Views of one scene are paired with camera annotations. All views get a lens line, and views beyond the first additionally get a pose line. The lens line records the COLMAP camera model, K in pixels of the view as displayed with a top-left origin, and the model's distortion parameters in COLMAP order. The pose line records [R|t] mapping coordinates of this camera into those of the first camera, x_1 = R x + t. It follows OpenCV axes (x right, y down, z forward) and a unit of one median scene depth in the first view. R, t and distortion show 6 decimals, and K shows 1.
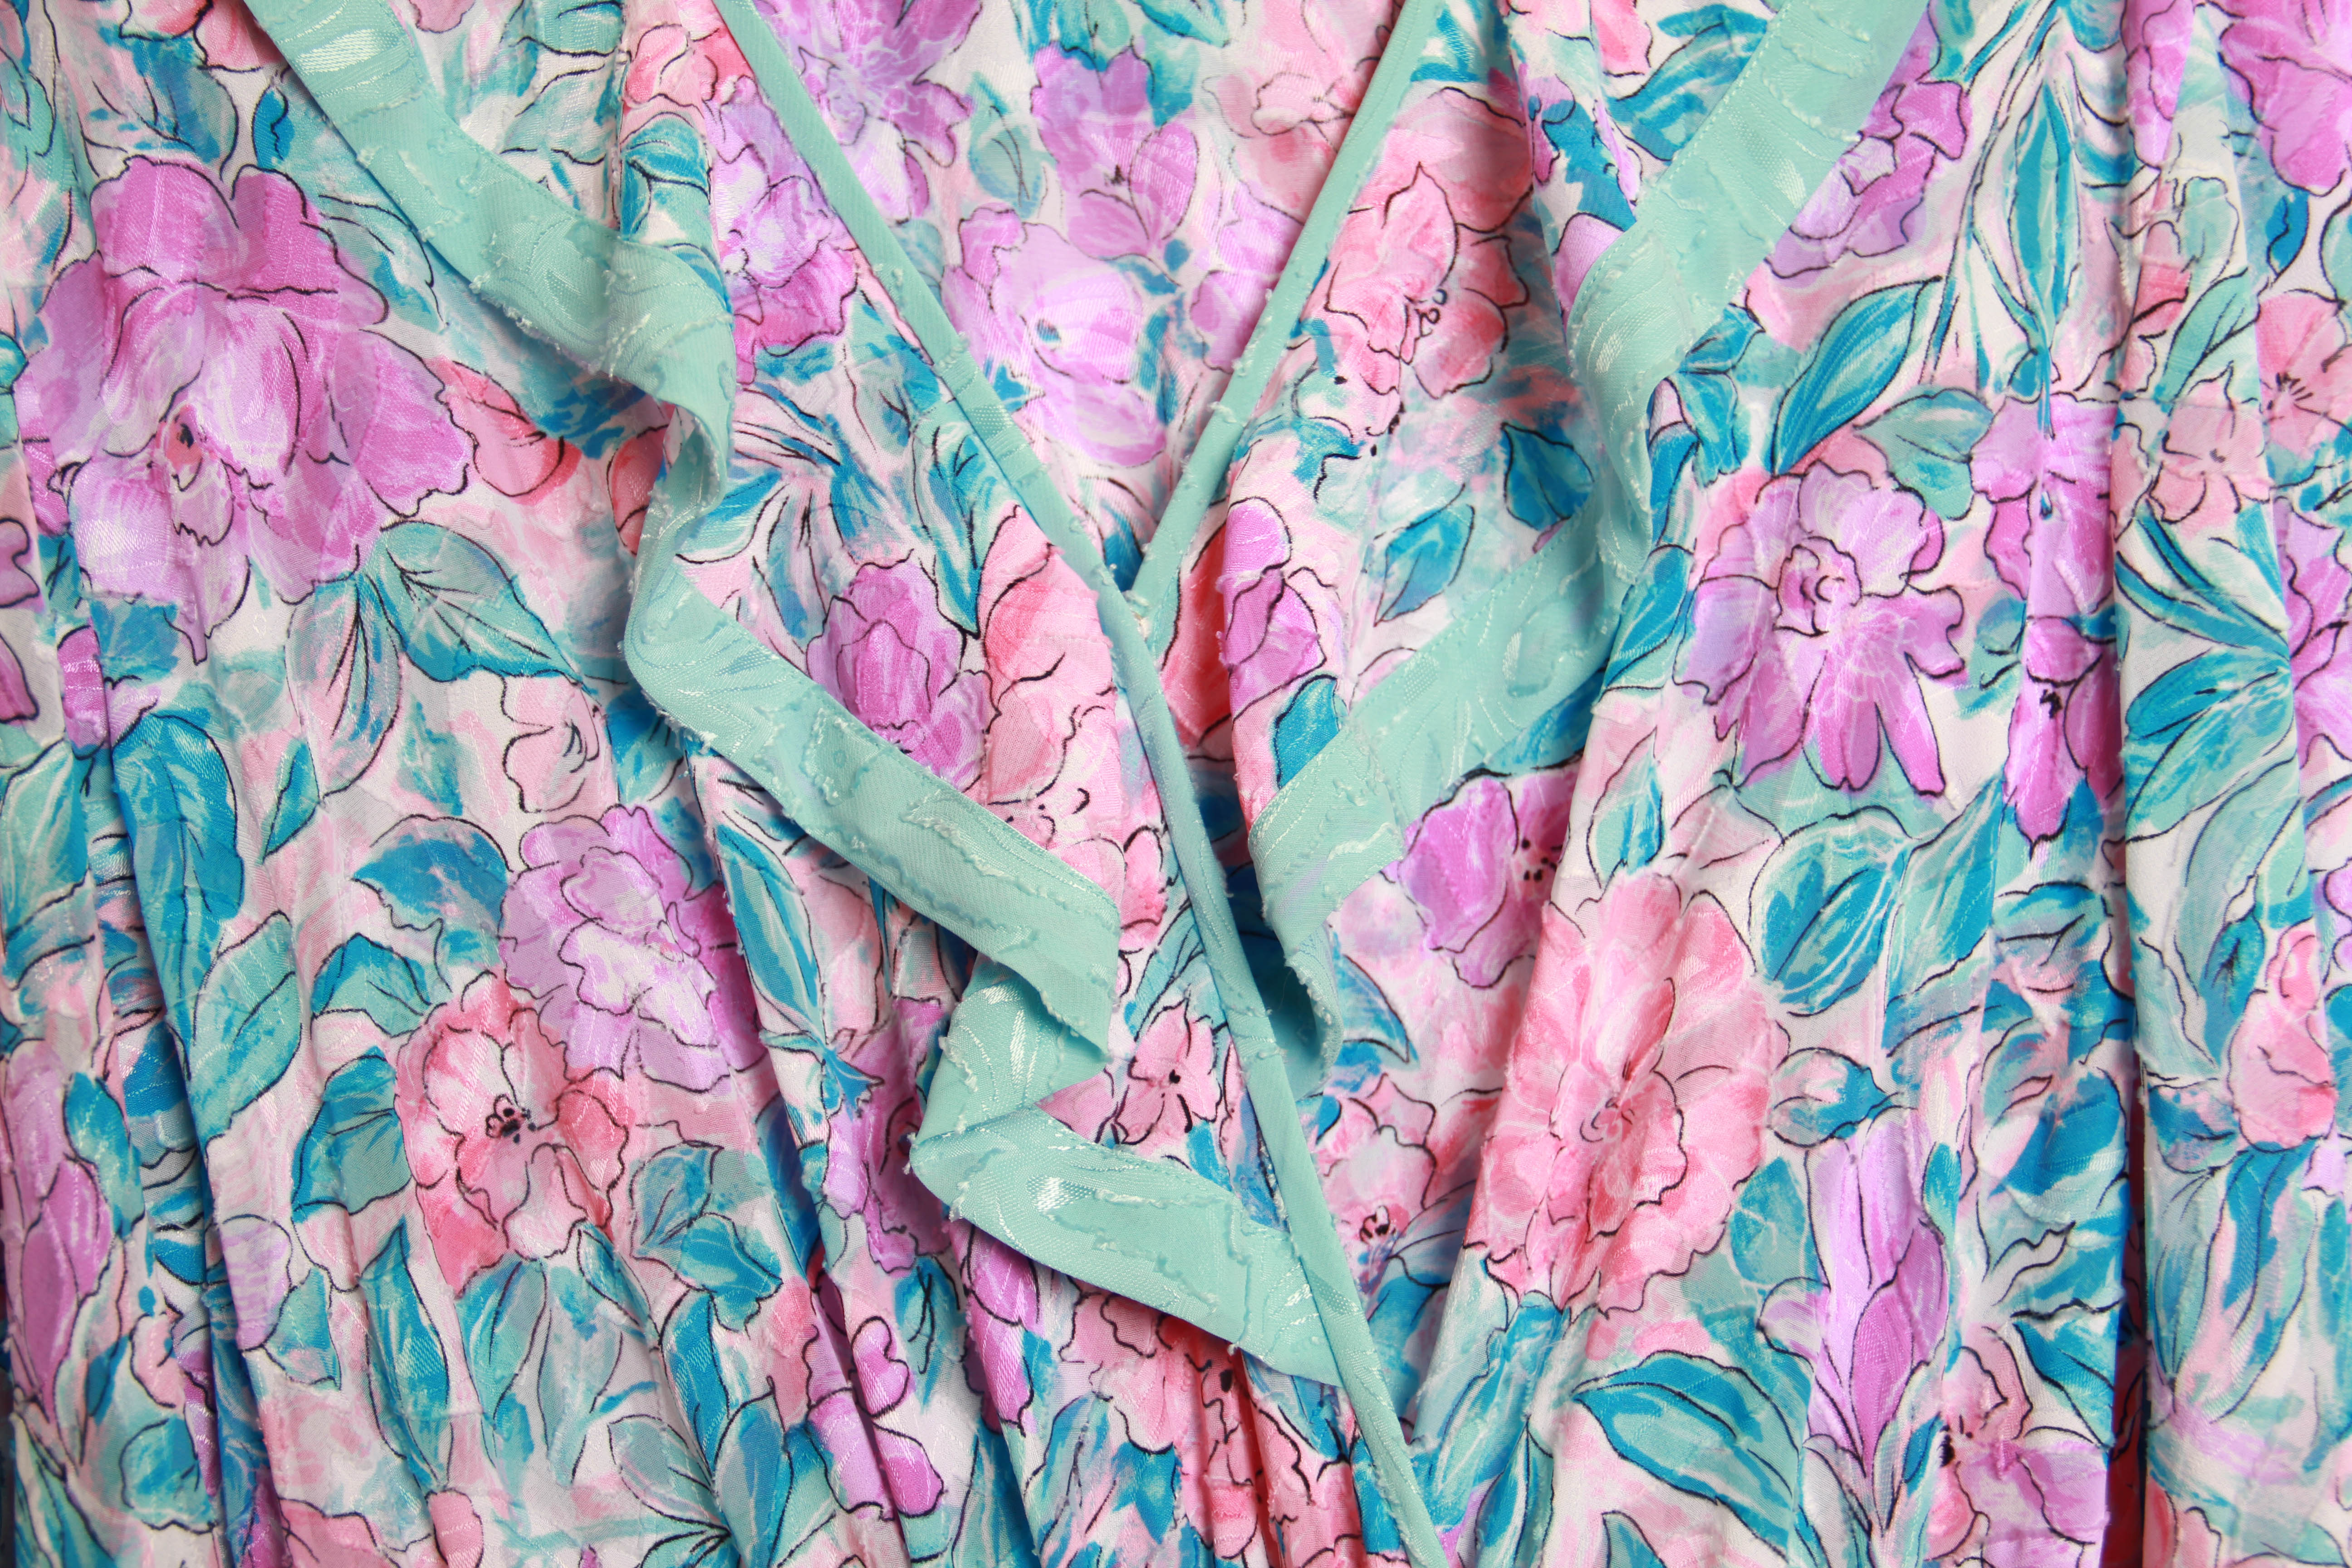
lens RADIAL K [[3475.5, 0, 1176.0], [0, 3475.5, 784.0], [0, 0, 1]] dist [0.163064, 0.069838]
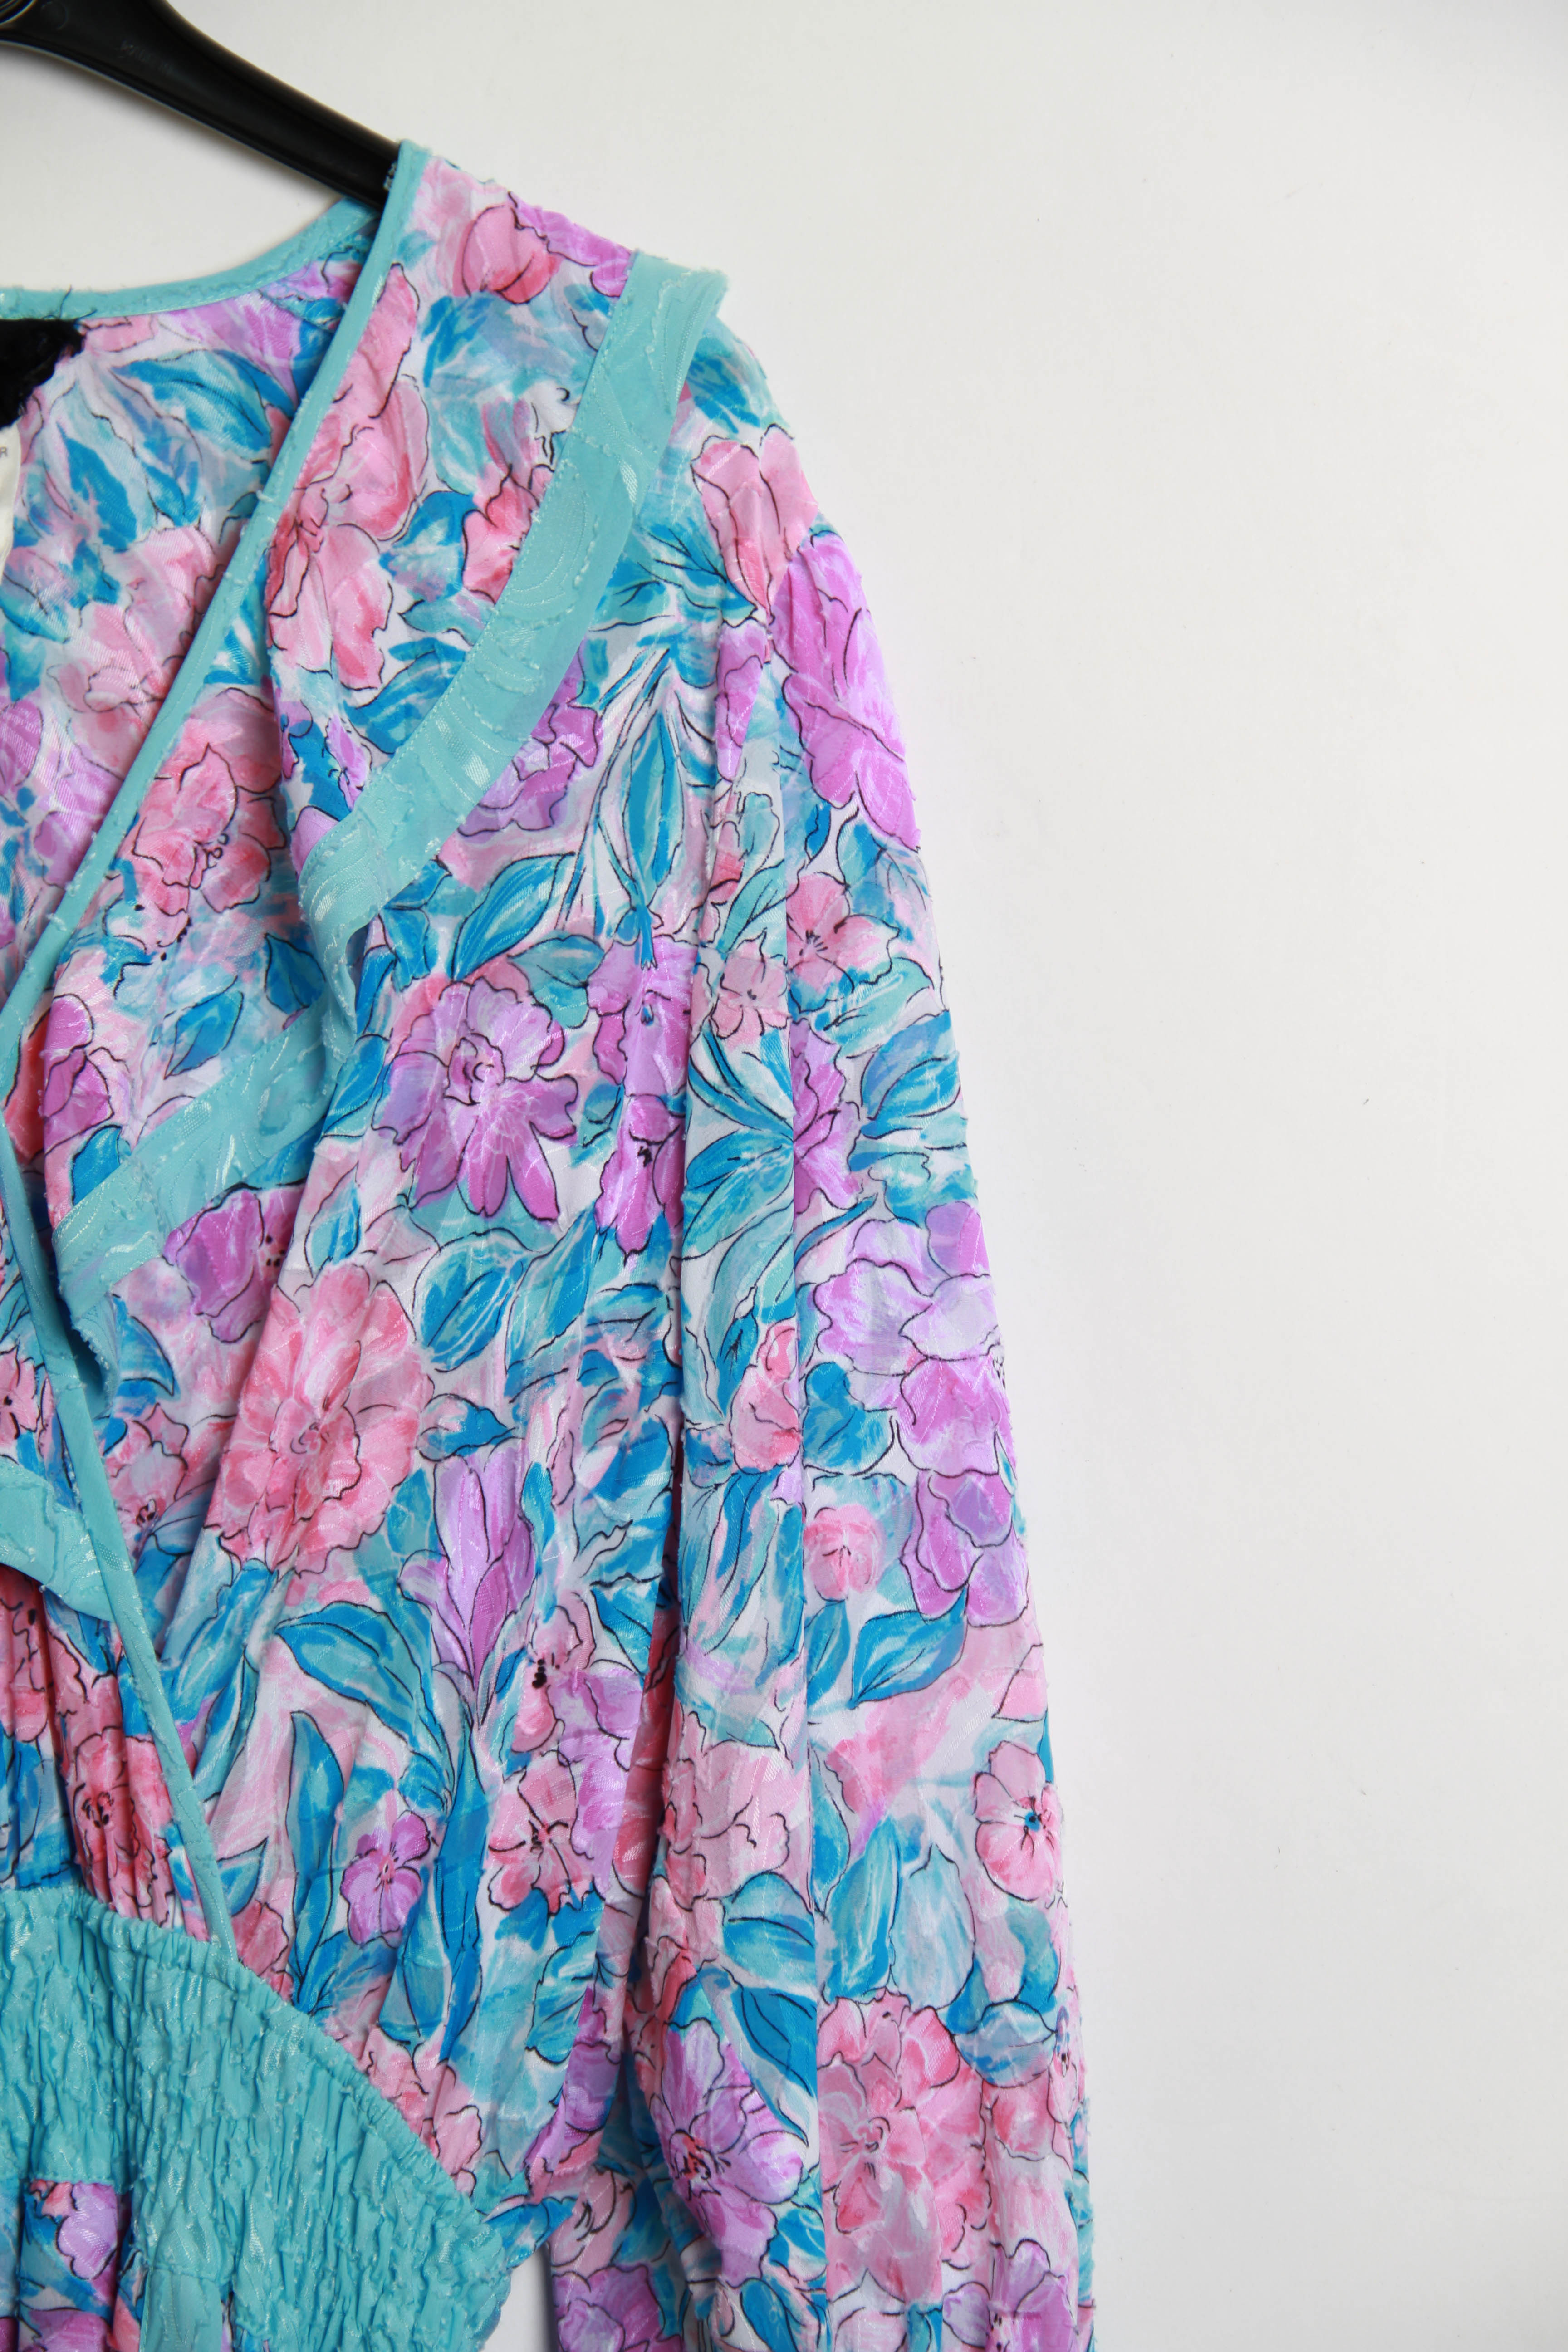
lens RADIAL K [[6577.6, 0, 783.9], [0, 6577.6, 1264.4], [0, 0, 1]] dist [0.679740, -5.755173]
pose [[0.997294, 0.038474, 0.062639, 0.144129], [-0.042121, 0.997429, 0.057969, -0.138200], [-0.060247, -0.060450, 0.996351, -1.675511]]
